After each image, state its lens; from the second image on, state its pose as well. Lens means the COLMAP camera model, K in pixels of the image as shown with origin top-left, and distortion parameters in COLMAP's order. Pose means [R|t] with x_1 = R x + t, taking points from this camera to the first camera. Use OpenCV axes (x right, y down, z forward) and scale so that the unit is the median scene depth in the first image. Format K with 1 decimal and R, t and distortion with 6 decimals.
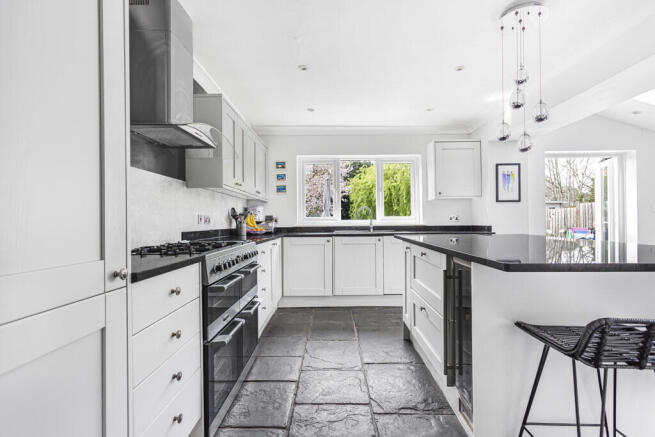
lens RADIAL K [[311.3, 0, 326.1], [0, 311.3, 223.4], [0, 0, 1]] dist [-0.000206, -0.000030]
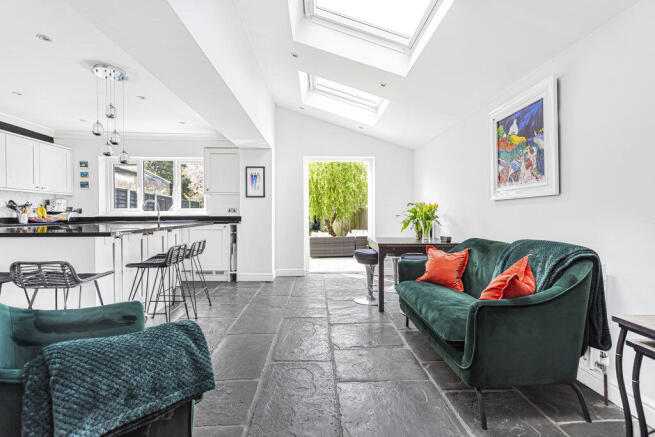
lens RADIAL K [[314.3, 0, 327.5], [0, 314.3, 218.5], [0, 0, 1]] dist [0.001824, 0.001027]
pose [[0.998503, 0.005012, 0.054466, 0.779267], [-0.005380, 0.999964, 0.006597, 0.005207], [-0.054431, -0.006880, 0.998494, -0.263761]]
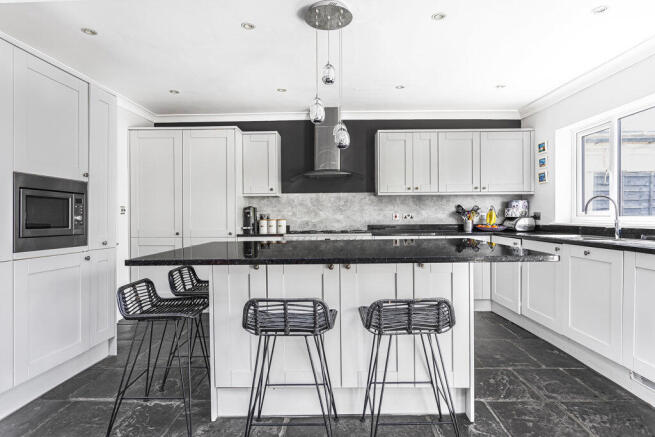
lens RADIAL K [[365.8, 0, 327.5], [0, 365.8, 218.5], [0, 0, 1]] dist [-0.002065, -0.000438]
pose [[-0.010946, 0.018478, -0.999769, 0.880975], [-0.000524, 0.999829, 0.018484, -0.024328], [0.999940, 0.000726, -0.010934, 0.504203]]
